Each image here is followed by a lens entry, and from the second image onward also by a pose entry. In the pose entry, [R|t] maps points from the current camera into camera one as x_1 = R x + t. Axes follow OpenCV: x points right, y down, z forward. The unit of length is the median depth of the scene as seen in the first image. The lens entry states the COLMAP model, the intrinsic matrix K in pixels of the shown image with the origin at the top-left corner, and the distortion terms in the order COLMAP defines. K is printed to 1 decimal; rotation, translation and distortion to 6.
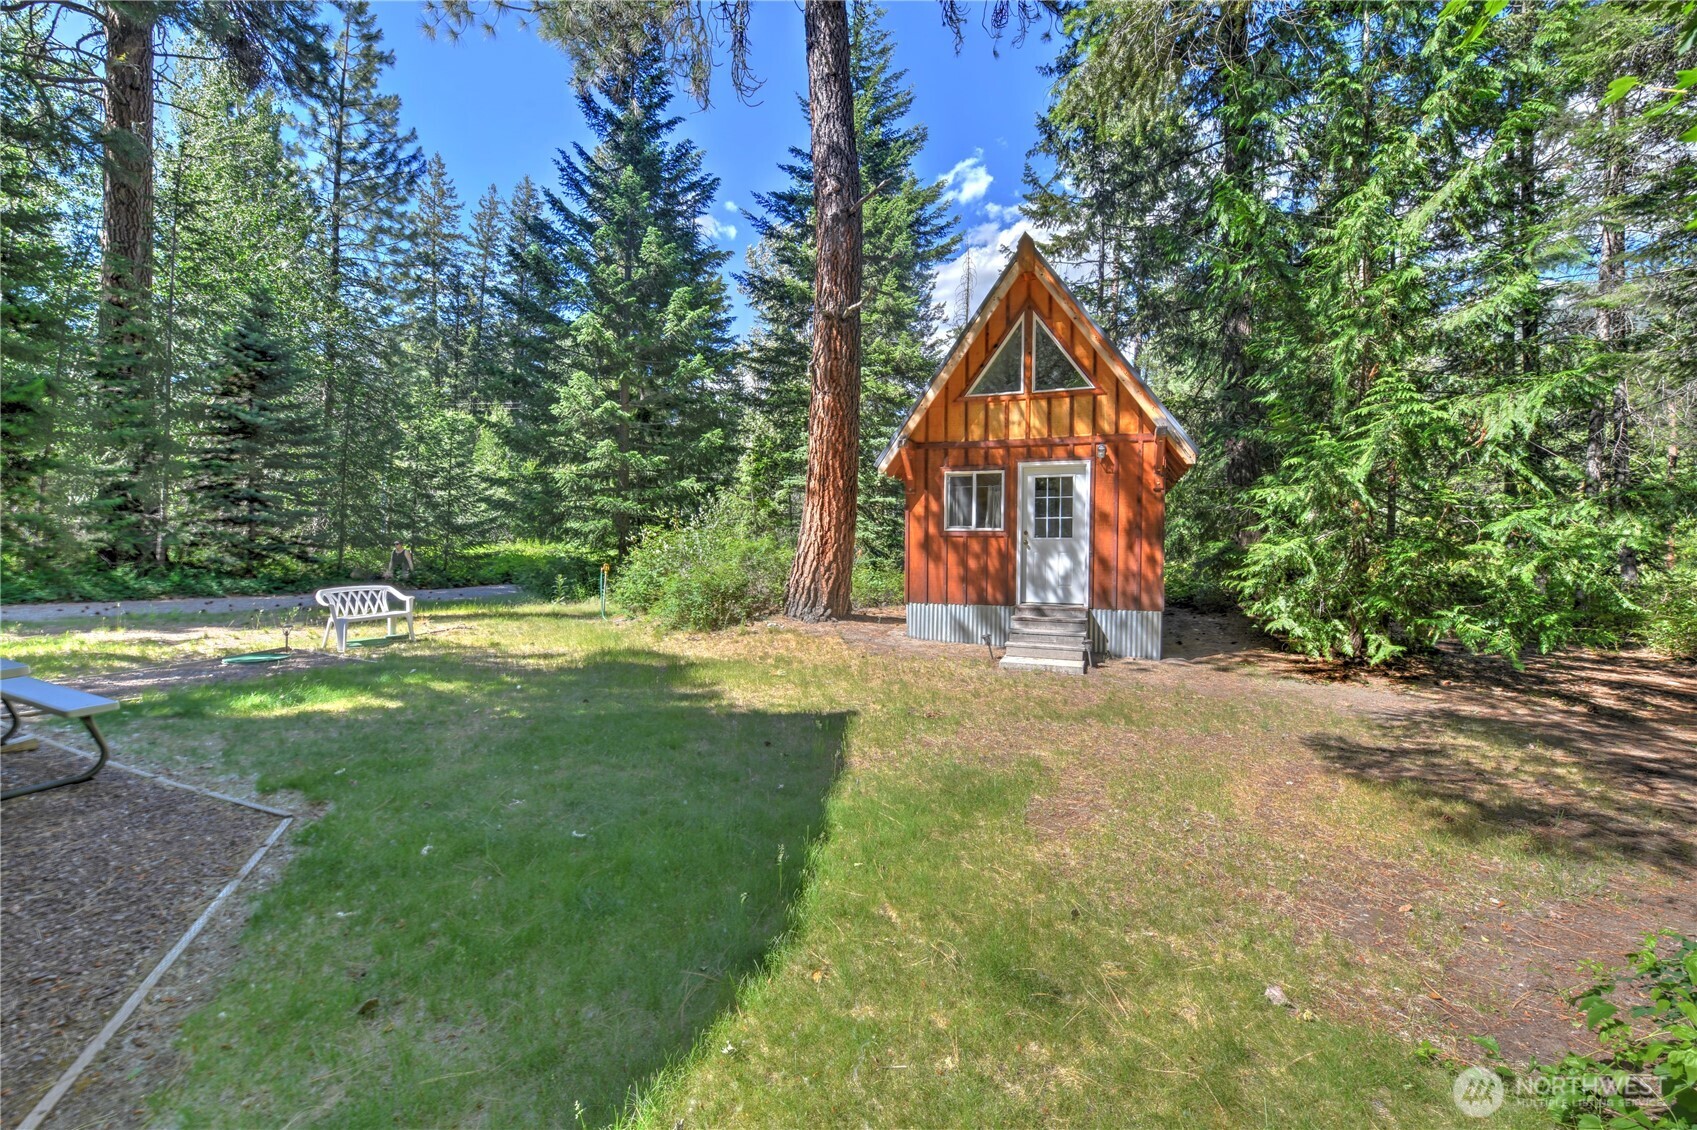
lens RADIAL K [[691.9, 0, 855.9], [0, 691.9, 565.0], [0, 0, 1]] dist [-0.021115, 0.000840]
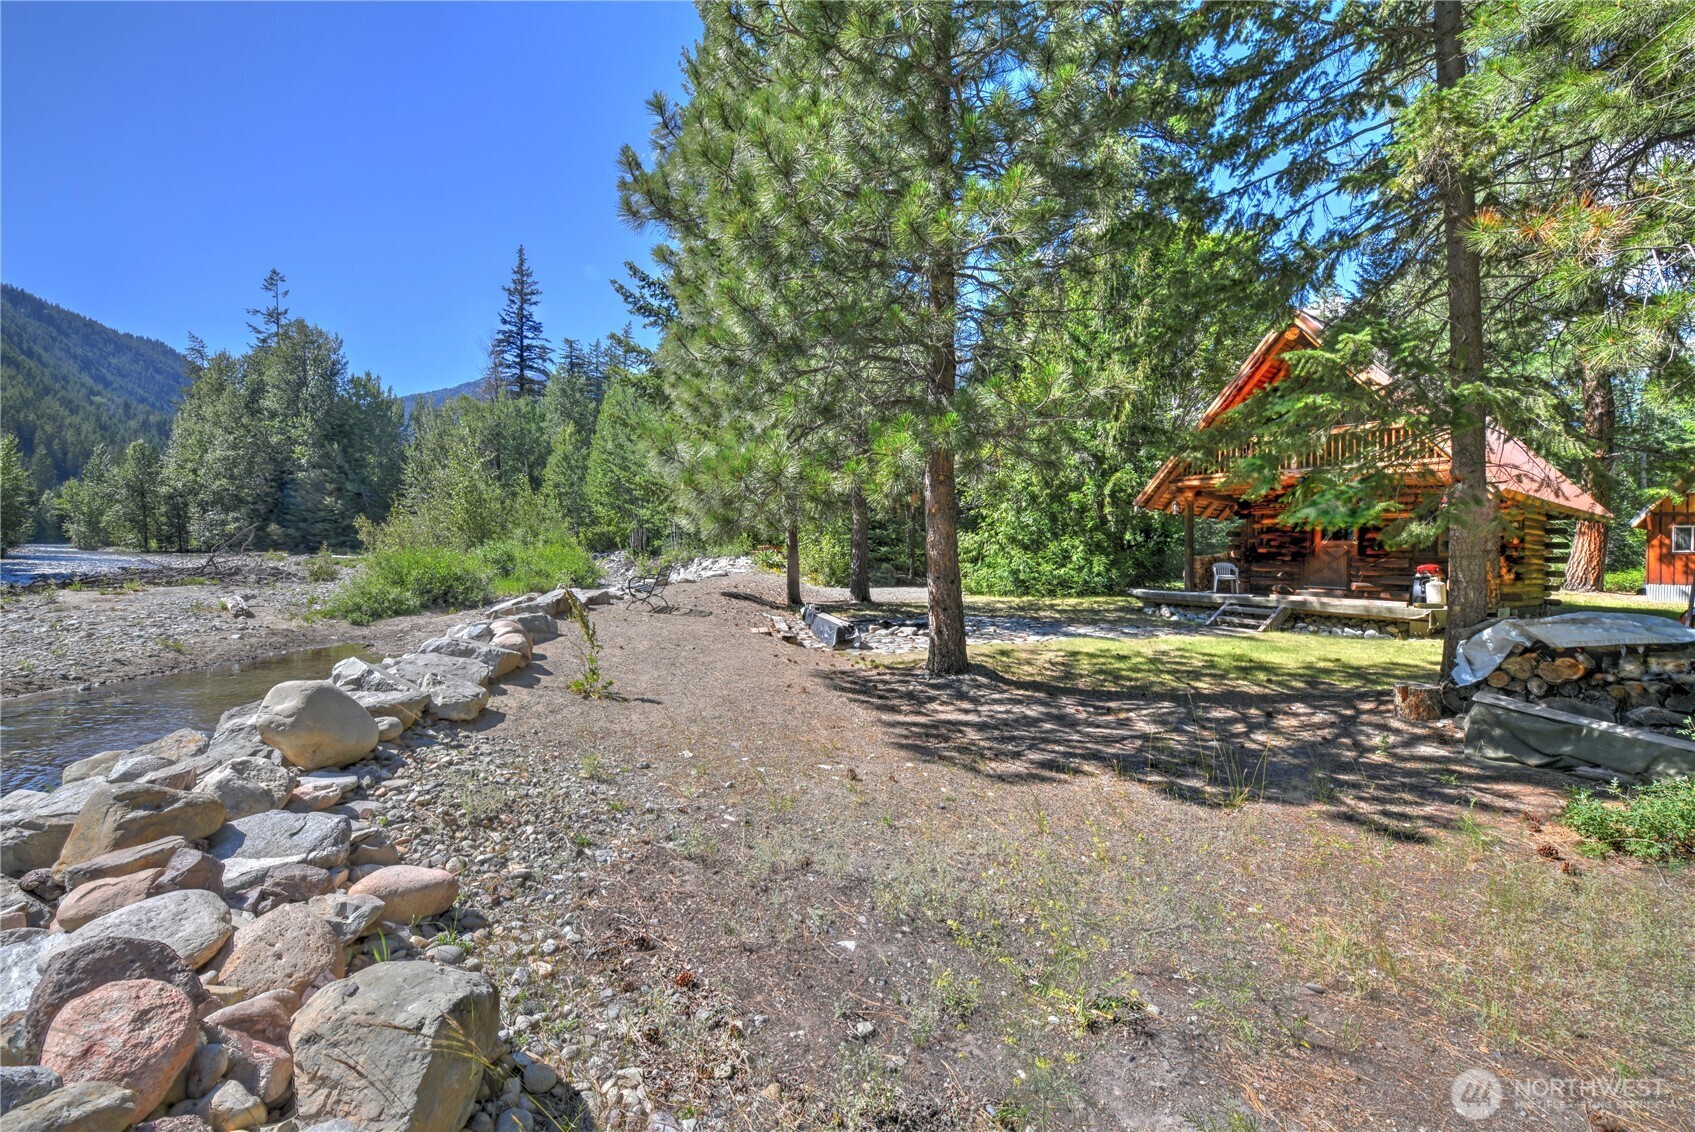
lens RADIAL K [[691.1, 0, 844.1], [0, 691.1, 559.1], [0, 0, 1]] dist [-0.021115, 0.000840]
pose [[0.695281, 0.001532, -0.718736, -0.192223], [-0.005586, 0.999979, -0.003272, -0.003803], [0.718716, 0.006289, 0.695275, -2.629786]]
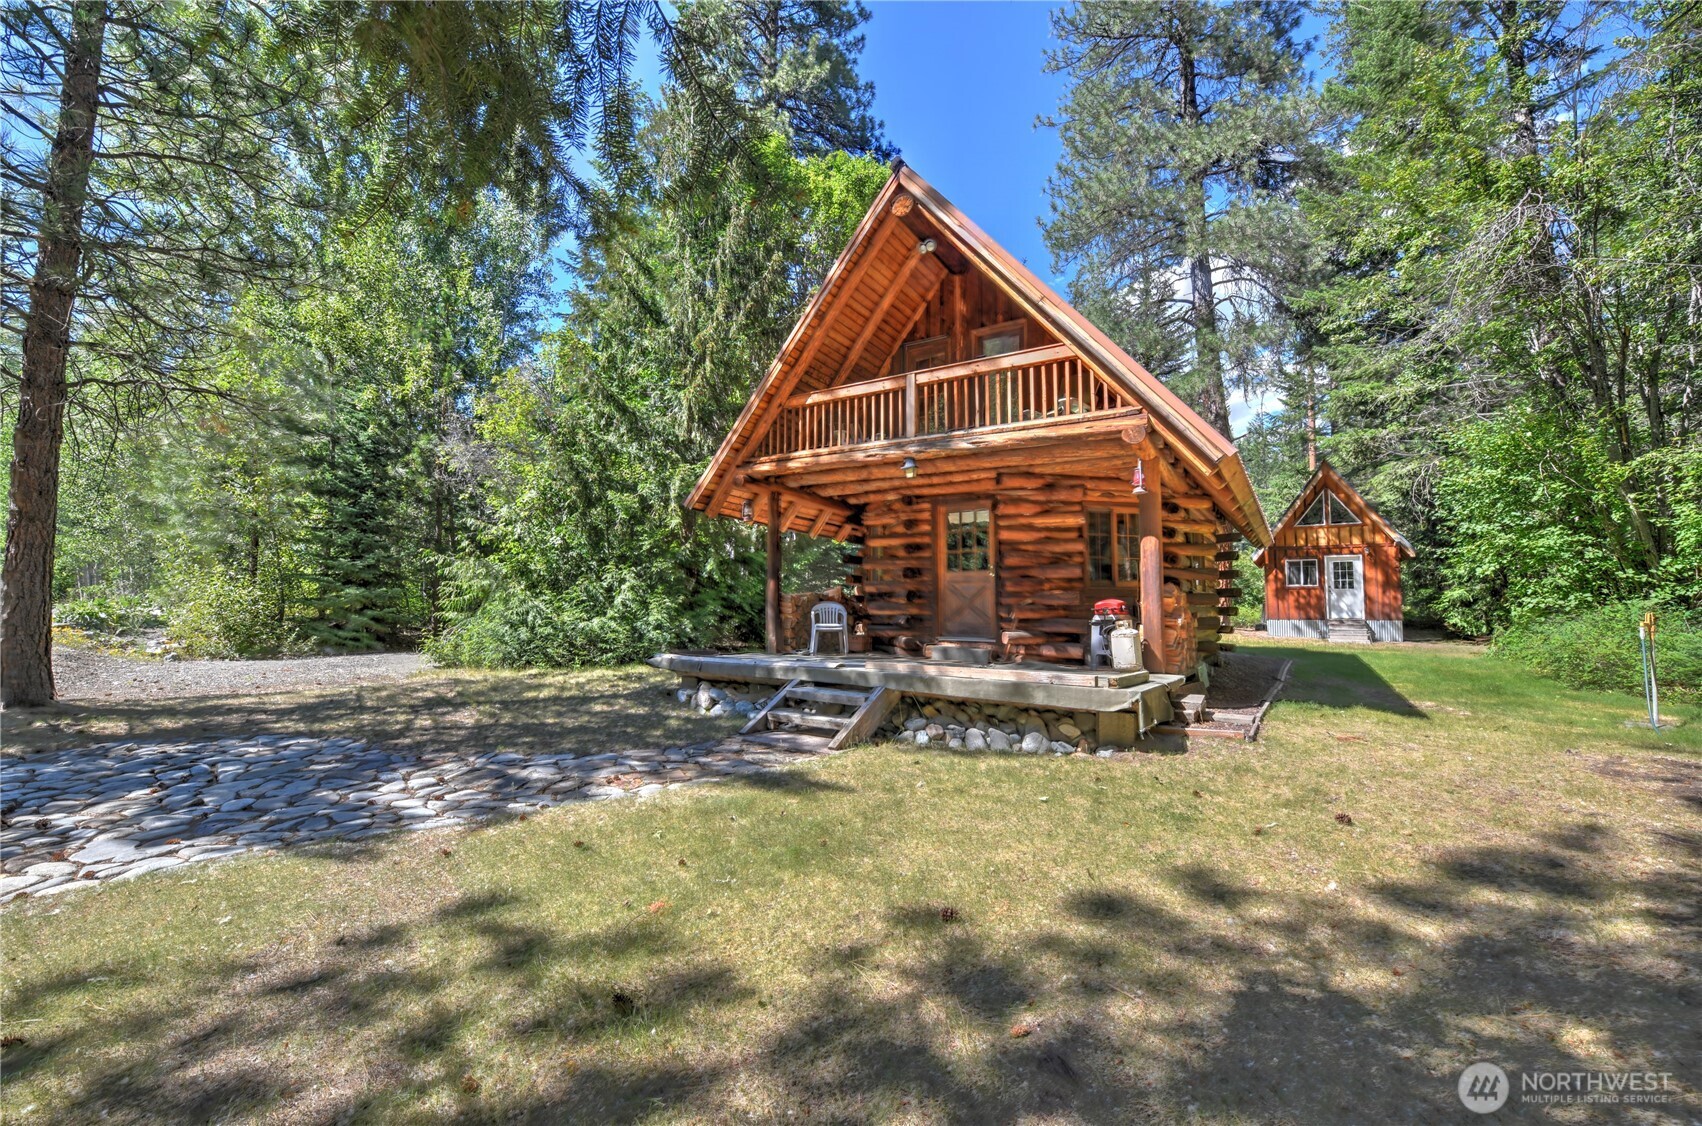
lens RADIAL K [[676.4, 0, 841.1], [0, 676.4, 566.6], [0, 0, 1]] dist [-0.009567, -0.000063]
pose [[0.914952, -0.037737, -0.401795, -0.331590], [0.013637, 0.997941, -0.062674, 0.003472], [0.403333, 0.051865, 0.913582, -1.668525]]
